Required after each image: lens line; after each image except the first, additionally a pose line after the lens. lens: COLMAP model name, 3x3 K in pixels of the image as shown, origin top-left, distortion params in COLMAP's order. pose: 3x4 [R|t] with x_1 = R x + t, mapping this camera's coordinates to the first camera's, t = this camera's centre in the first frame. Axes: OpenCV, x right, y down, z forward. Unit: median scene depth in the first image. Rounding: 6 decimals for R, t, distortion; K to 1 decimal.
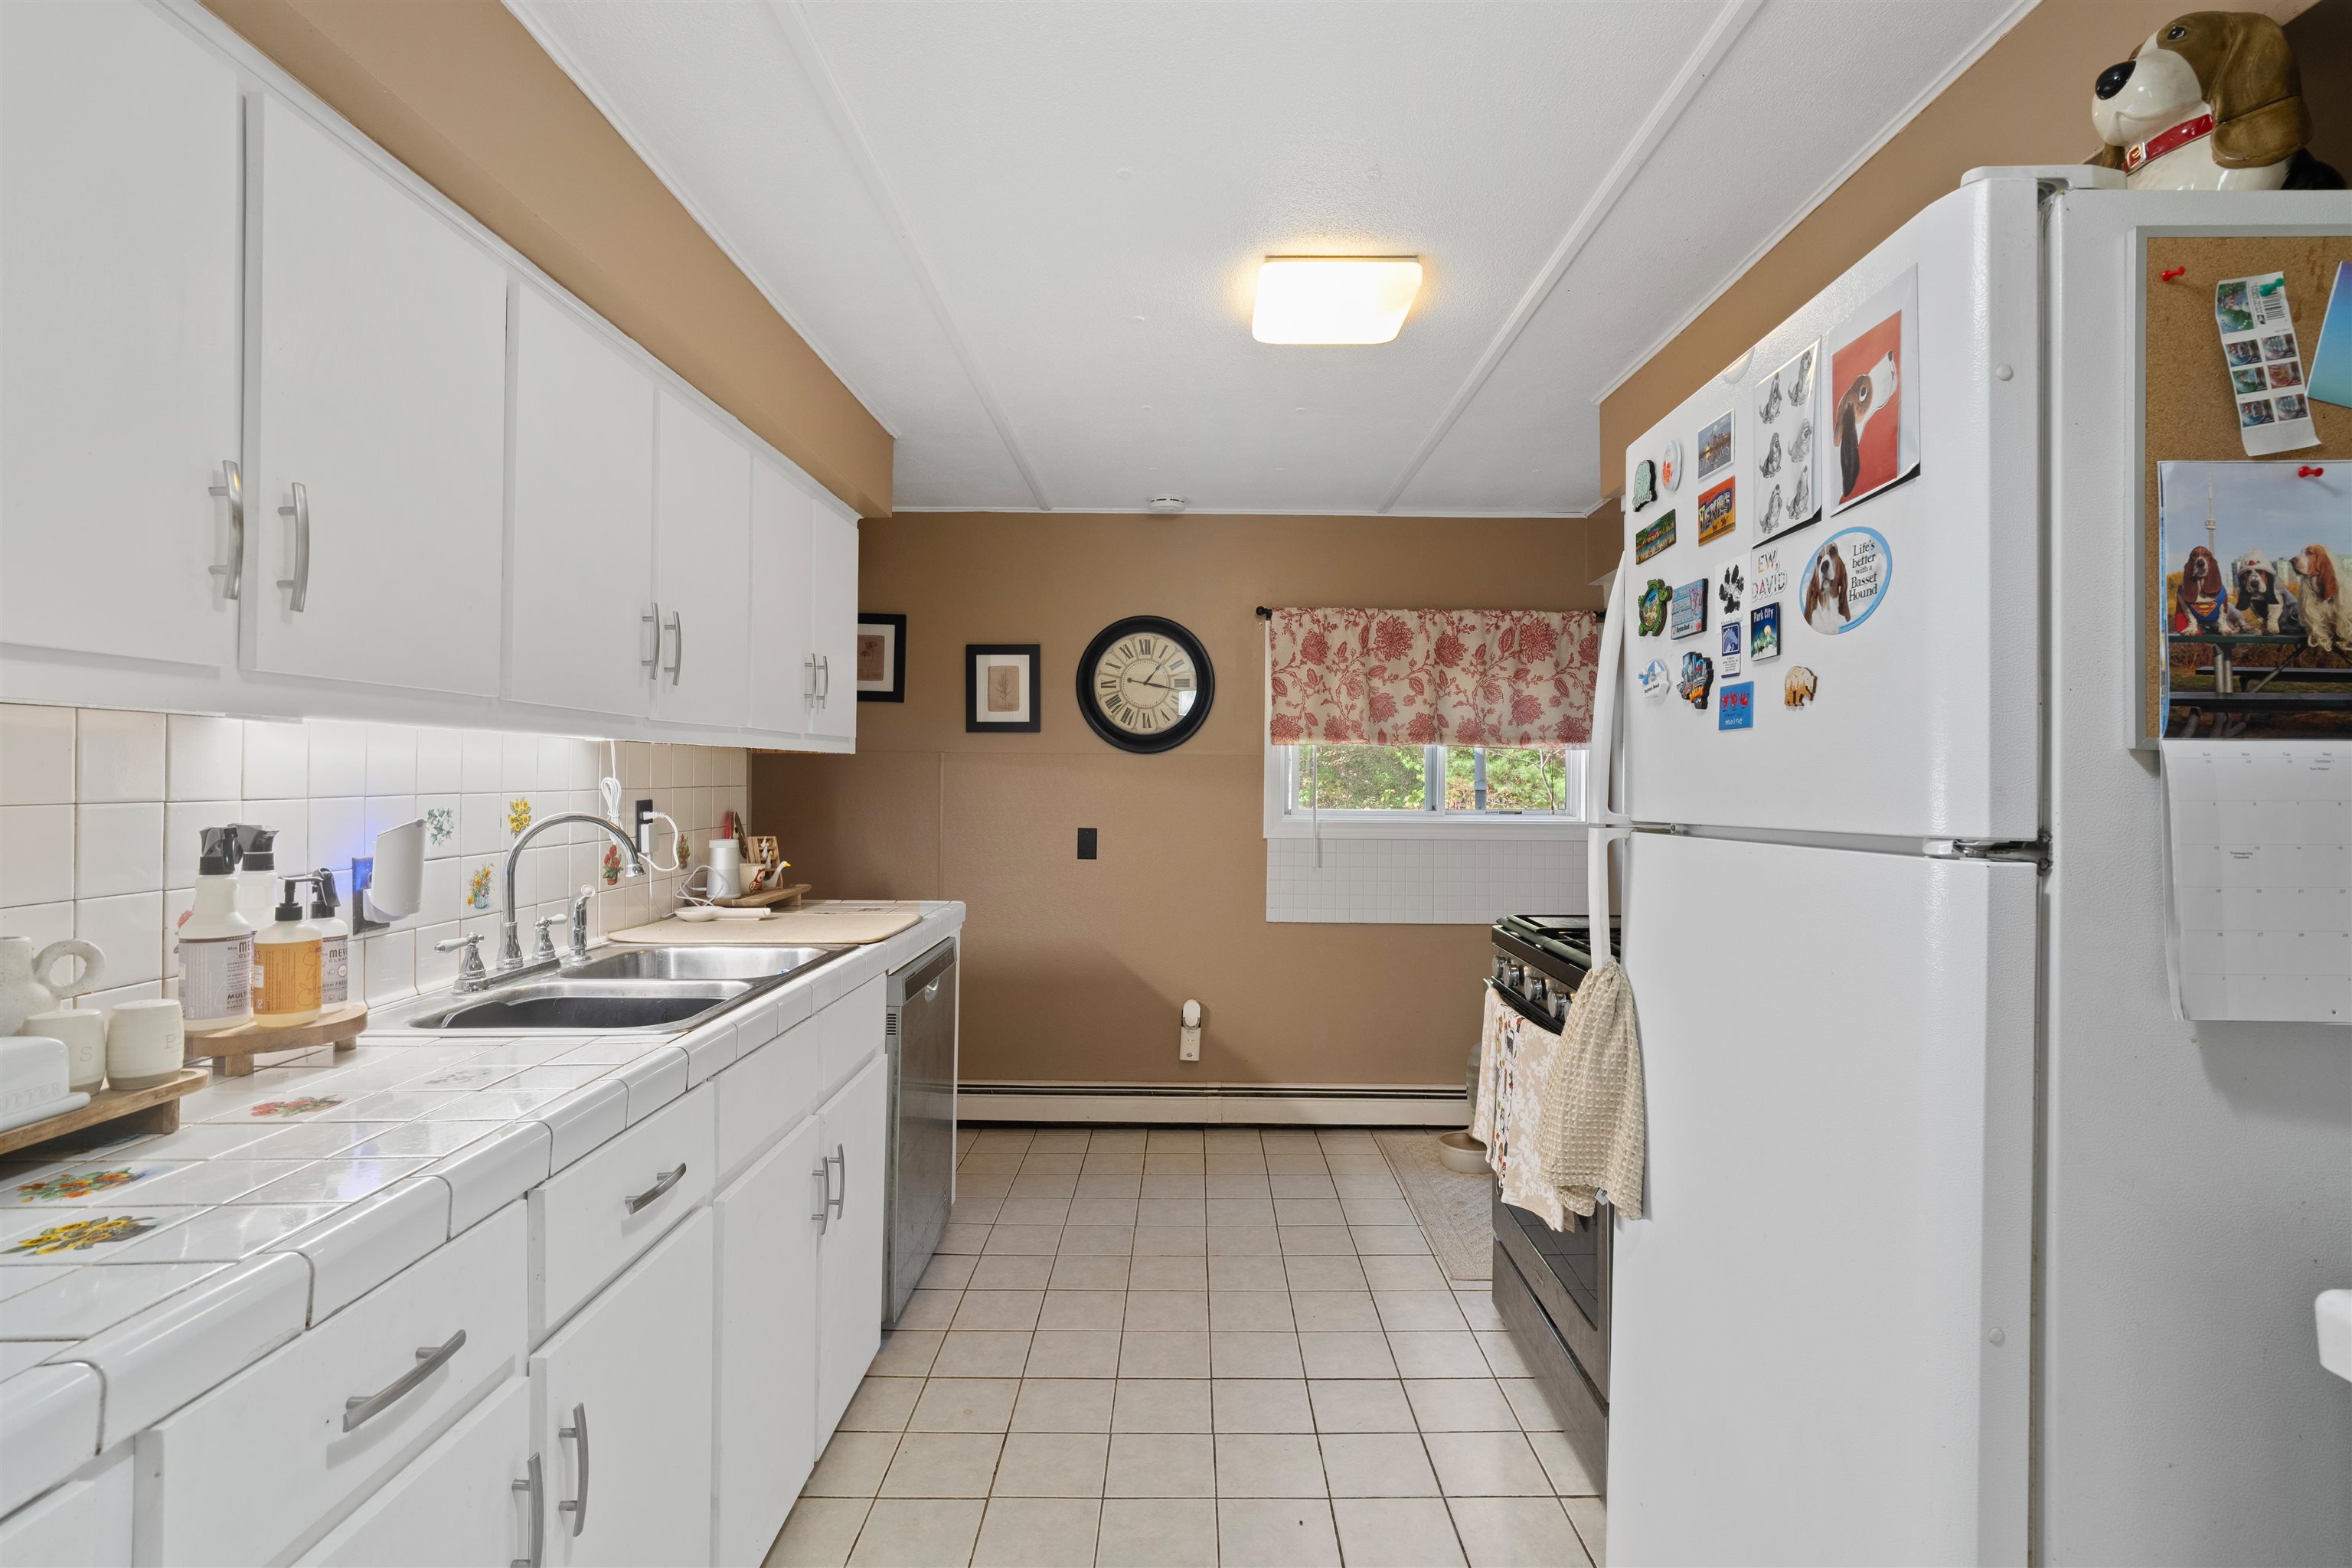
lens RADIAL K [[1097.1, 0, 1181.4], [0, 1097.1, 774.9], [0, 0, 1]] dist [-0.000166, 0.001272]
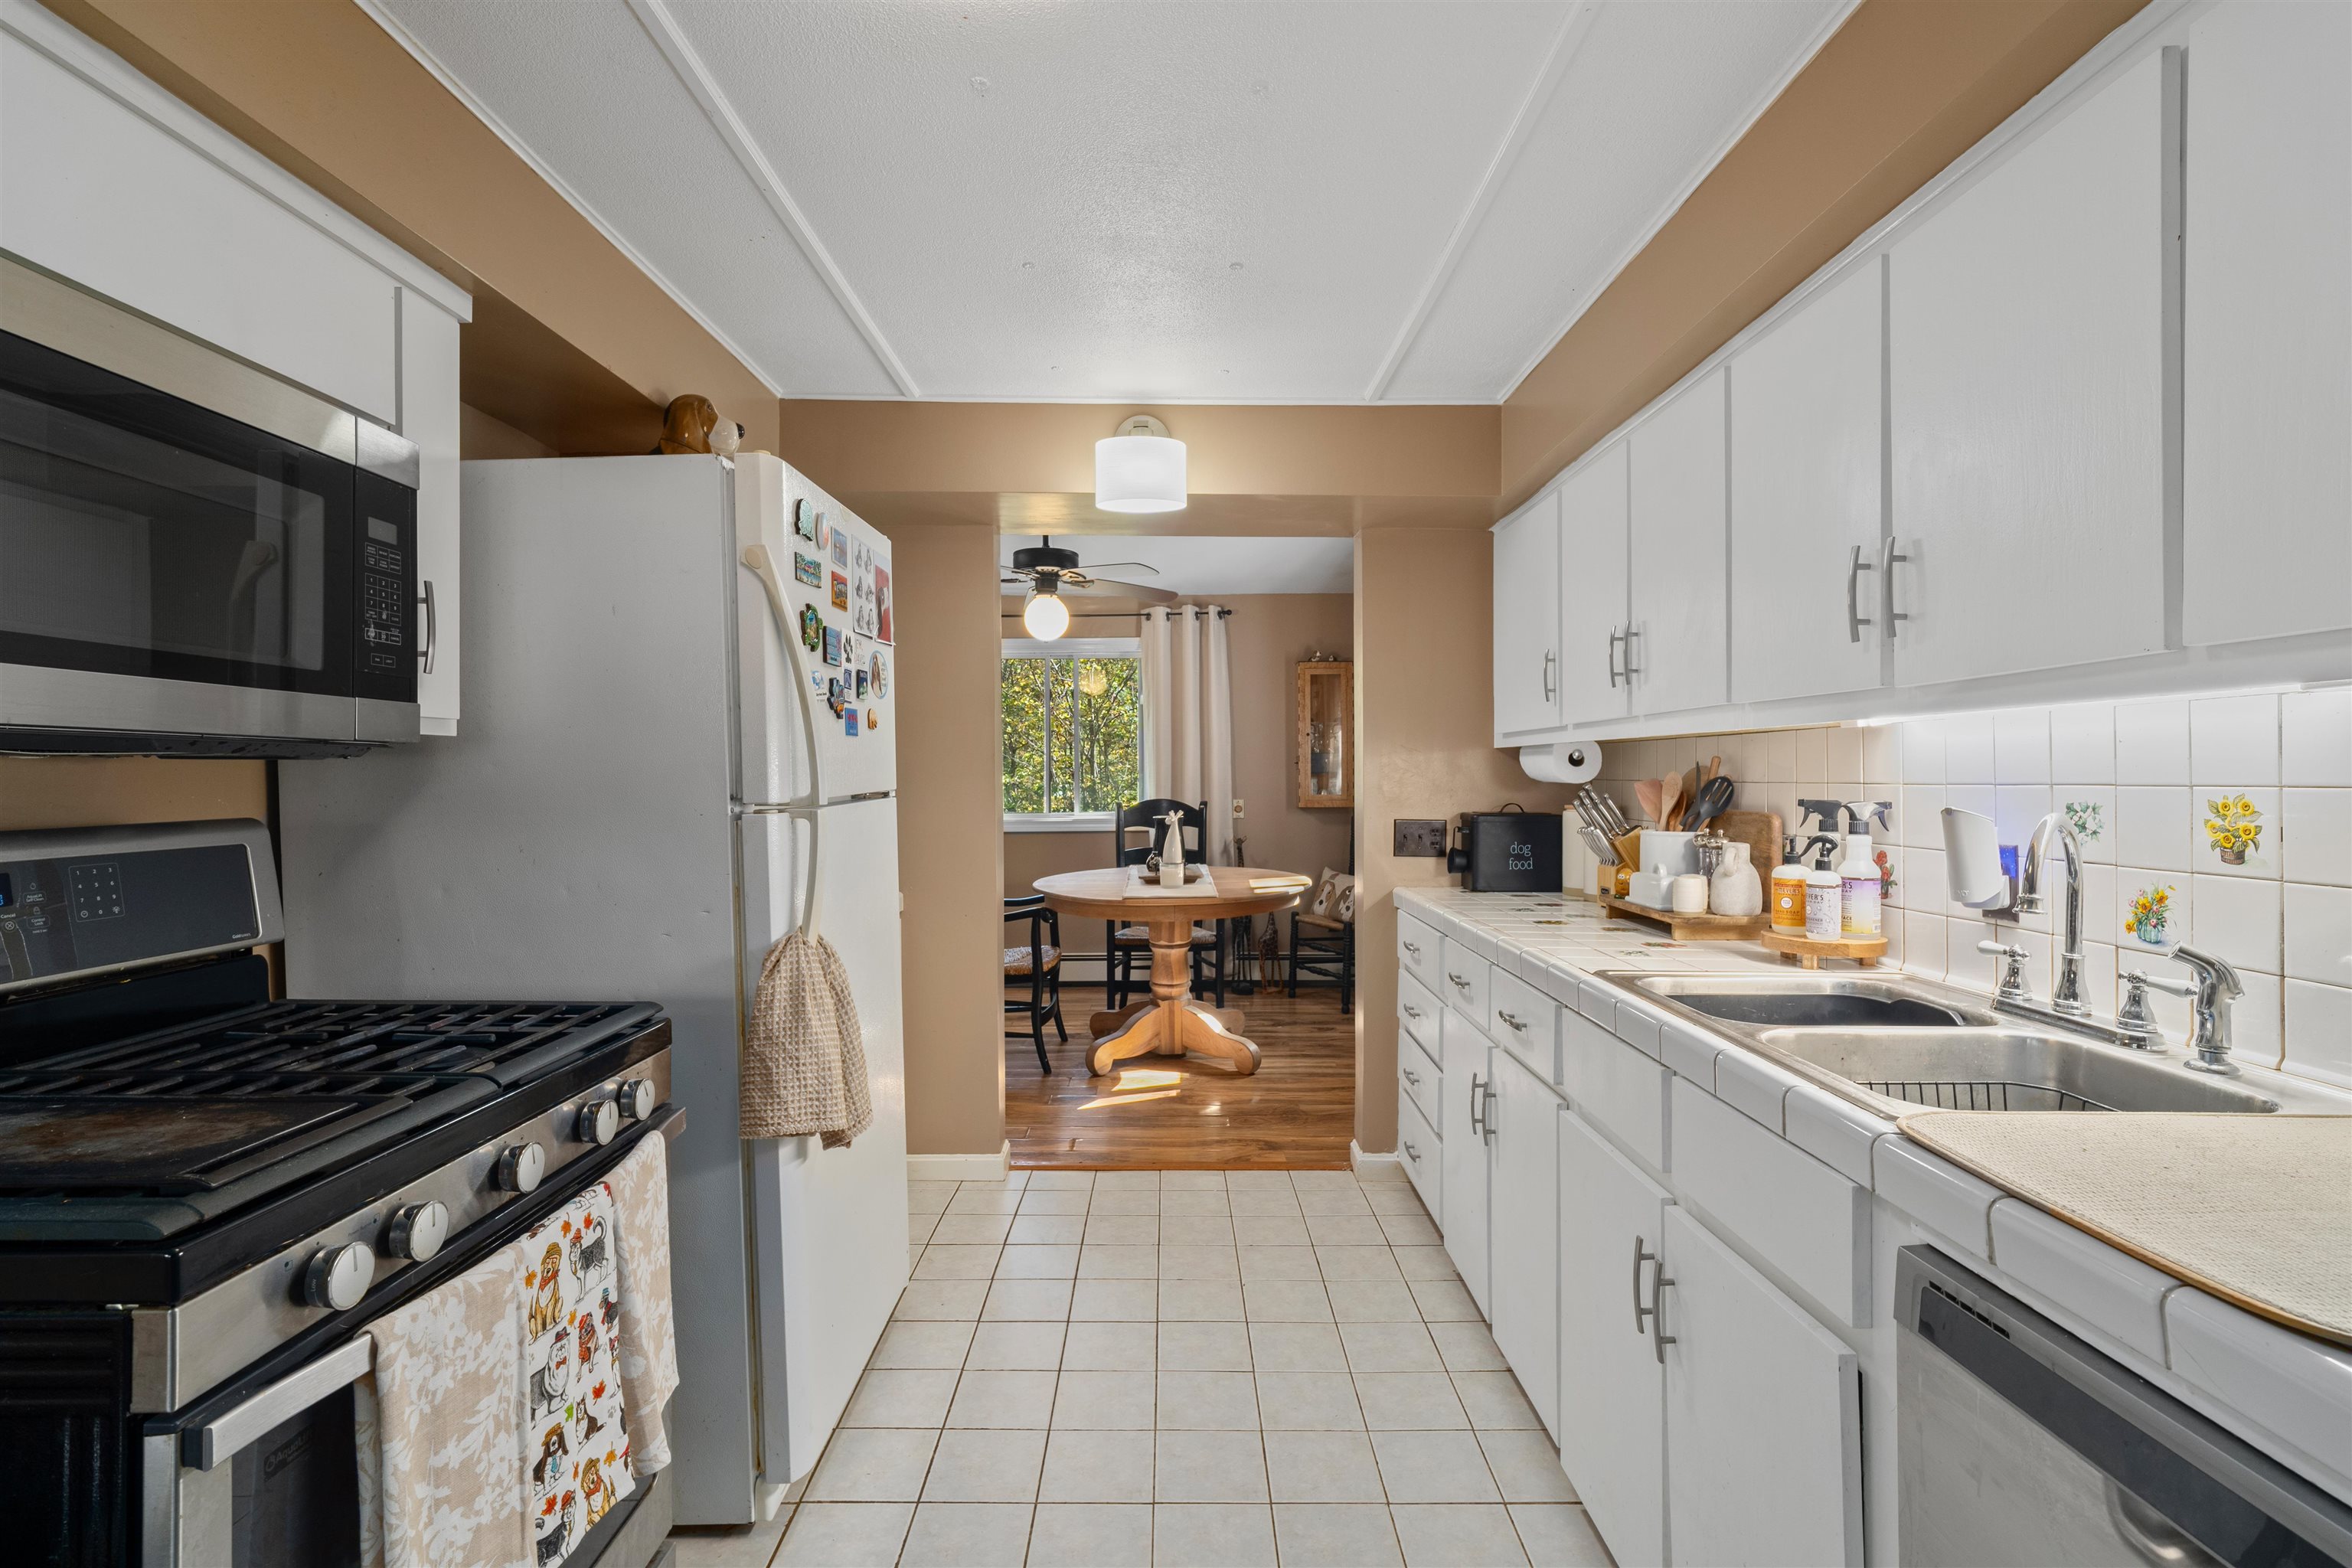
lens RADIAL K [[1097.1, 0, 1181.4], [0, 1097.1, 774.9], [0, 0, 1]] dist [-0.000166, 0.001272]
pose [[-0.999969, -0.003347, -0.007156, 0.014268], [-0.003326, 0.999990, -0.002998, 0.014008], [0.007166, -0.002974, -0.999970, 1.755622]]
